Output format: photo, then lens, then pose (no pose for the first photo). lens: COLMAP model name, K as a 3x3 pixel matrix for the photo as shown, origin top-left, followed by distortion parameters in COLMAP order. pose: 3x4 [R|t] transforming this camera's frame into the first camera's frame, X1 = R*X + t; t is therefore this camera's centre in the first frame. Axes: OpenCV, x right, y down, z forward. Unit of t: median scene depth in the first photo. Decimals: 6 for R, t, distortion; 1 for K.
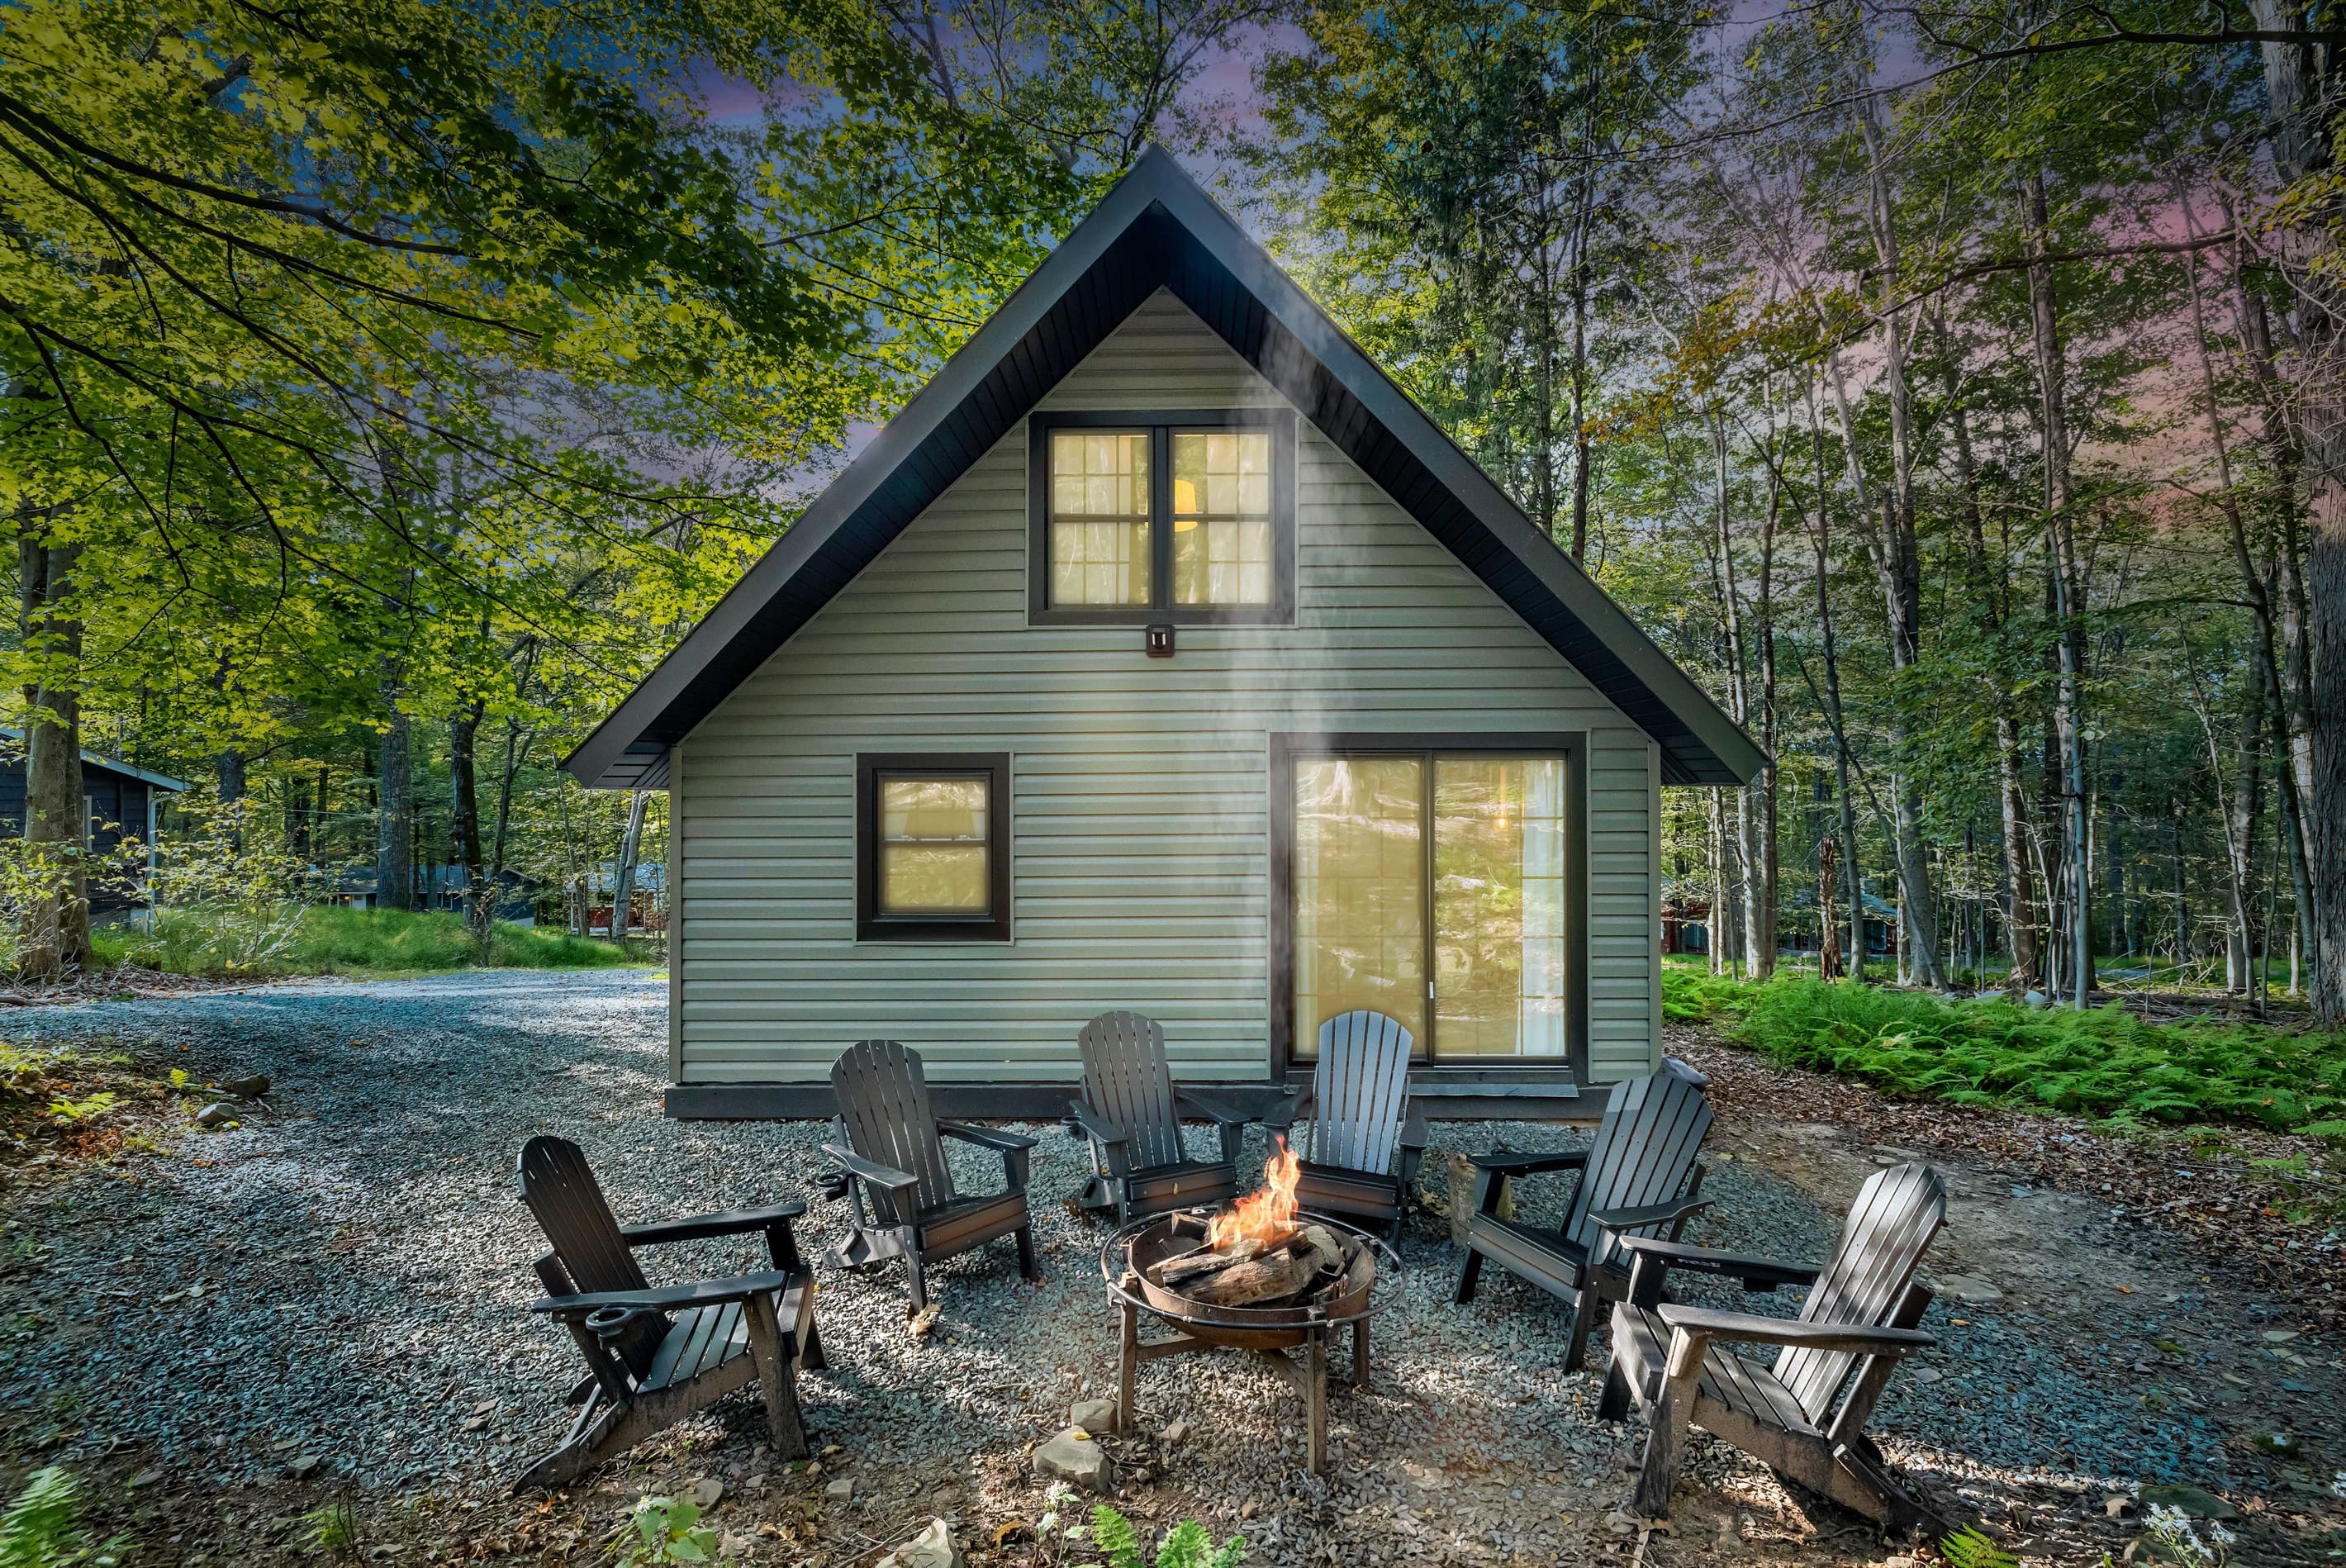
lens RADIAL K [[994.3, 0, 1173.2], [0, 994.3, 787.3], [0, 0, 1]] dist [-0.001033, -0.000557]
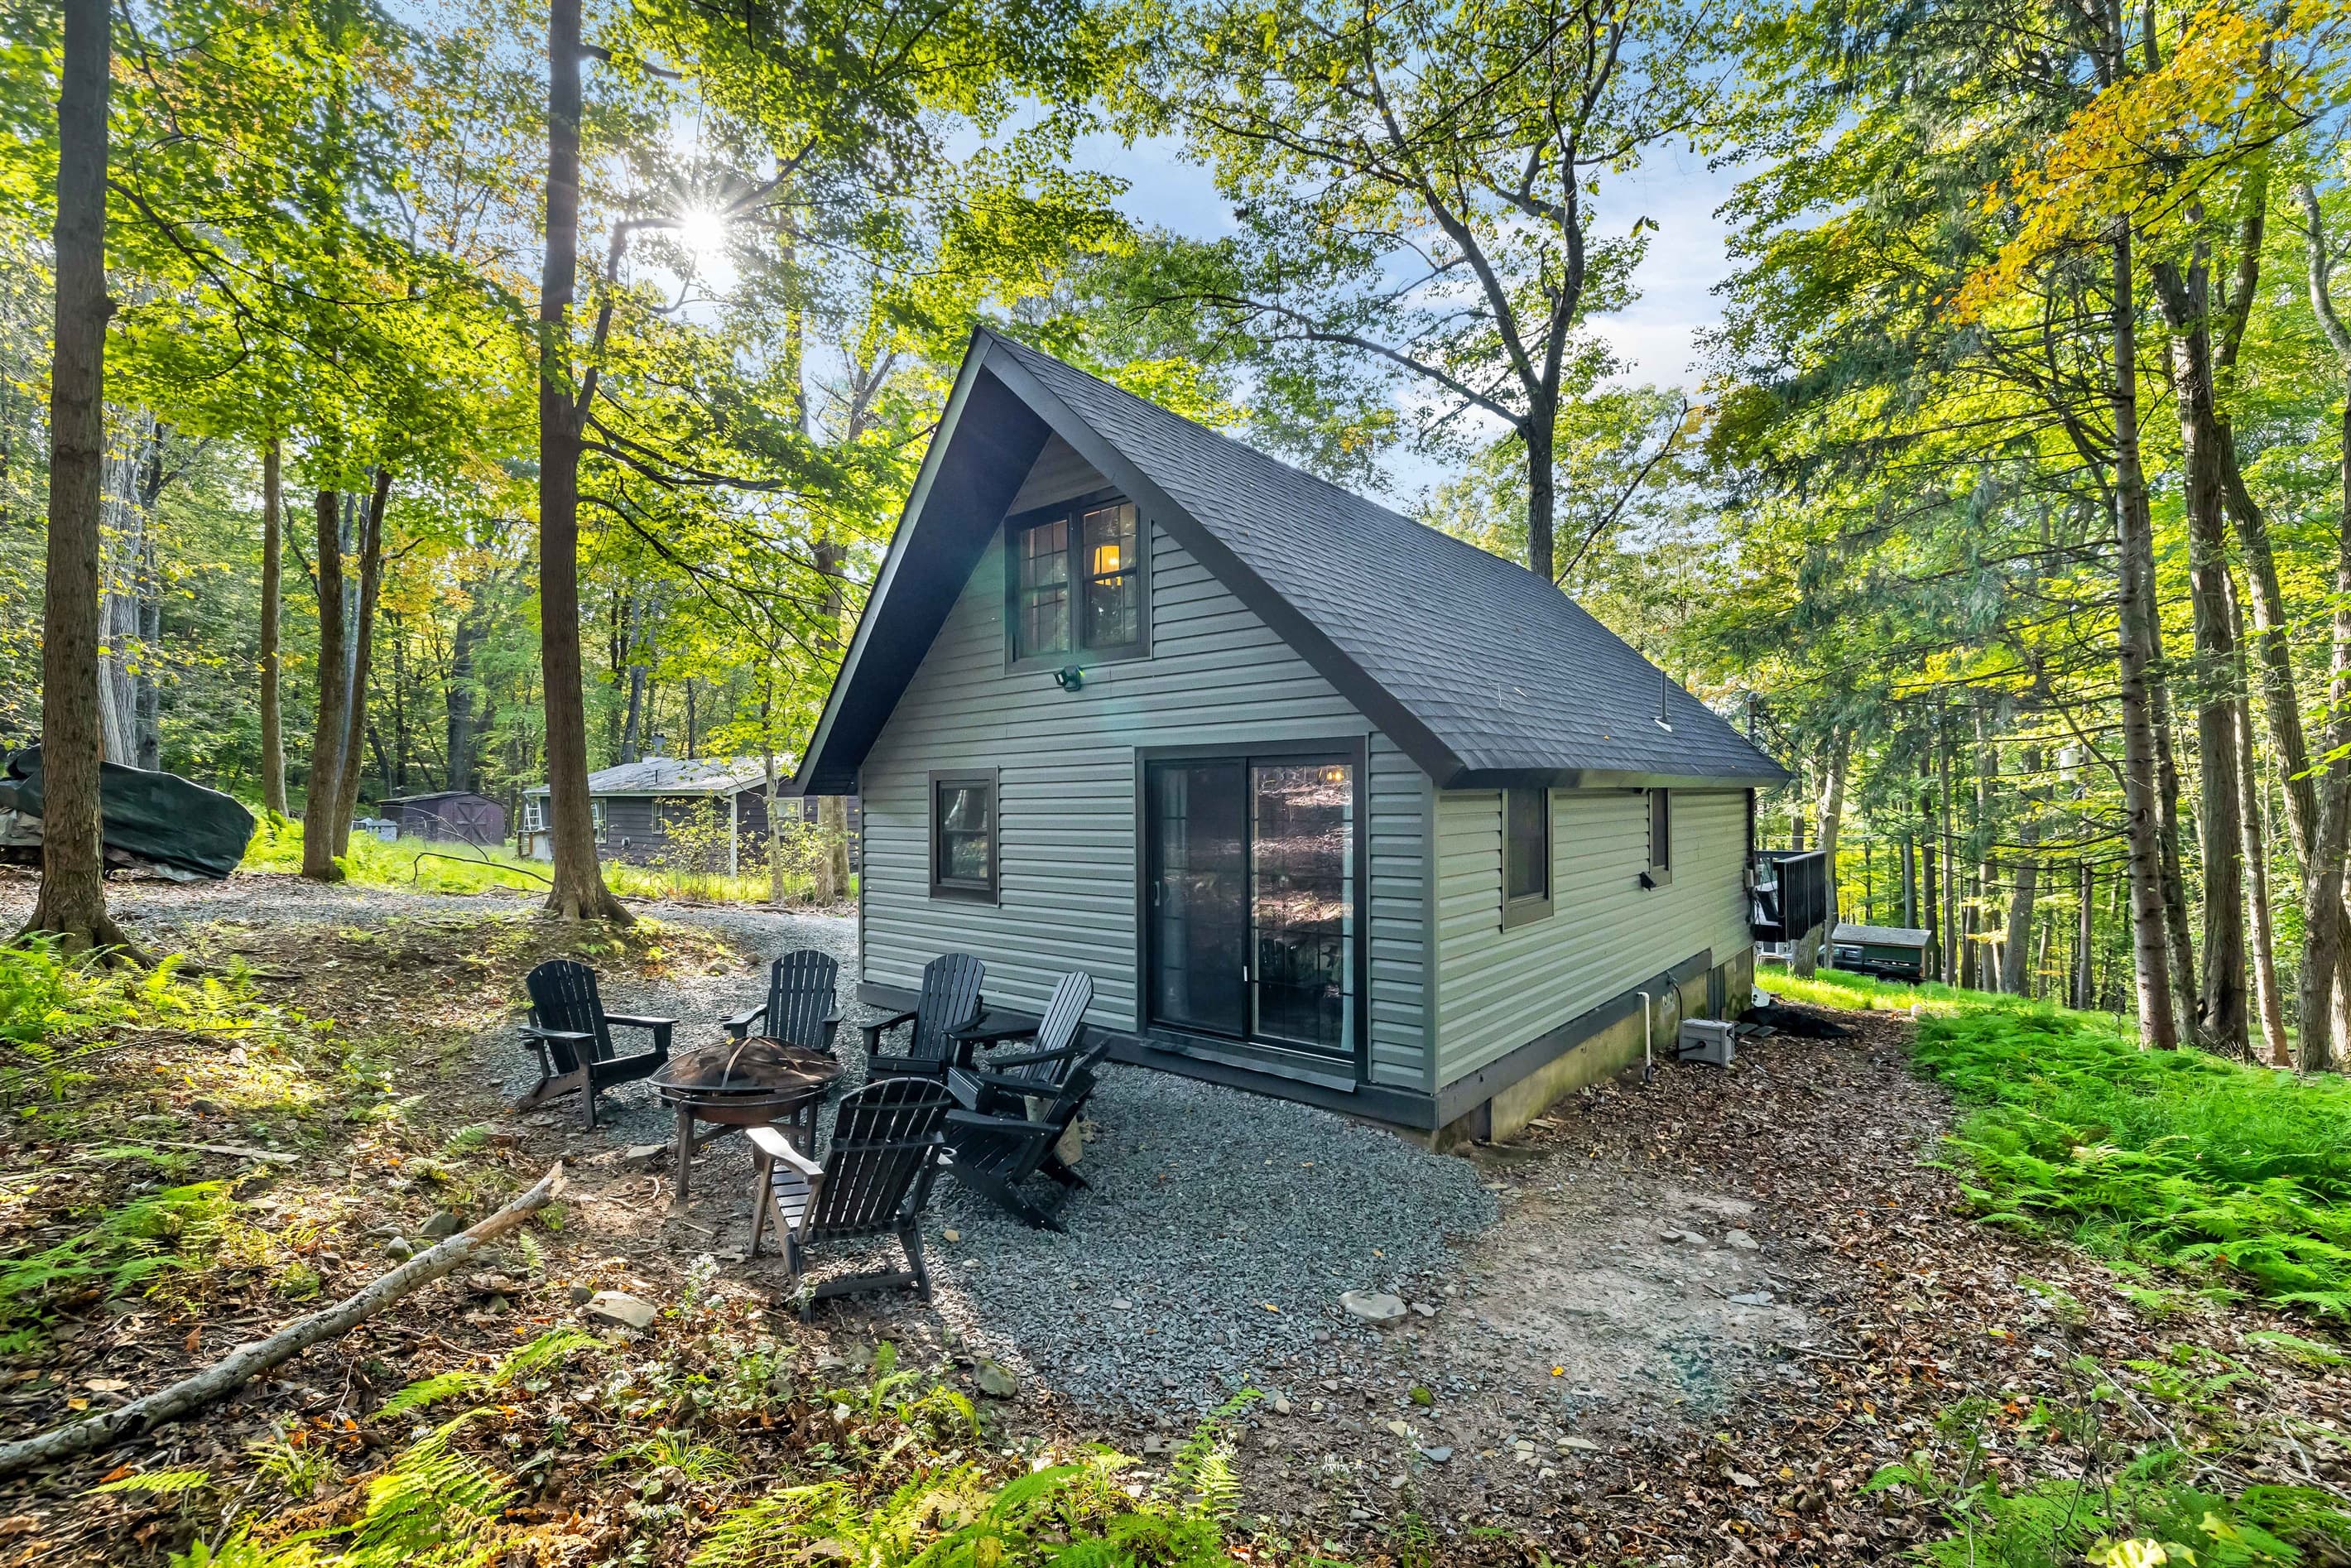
lens RADIAL K [[996.4, 0, 1175.3], [0, 996.4, 782.0], [0, 0, 1]] dist [-0.001033, -0.000557]
pose [[0.778119, -0.009790, -0.628040, 0.902267], [0.007533, 0.999952, -0.006254, -0.004143], [0.628072, 0.000135, 0.778156, 0.081407]]
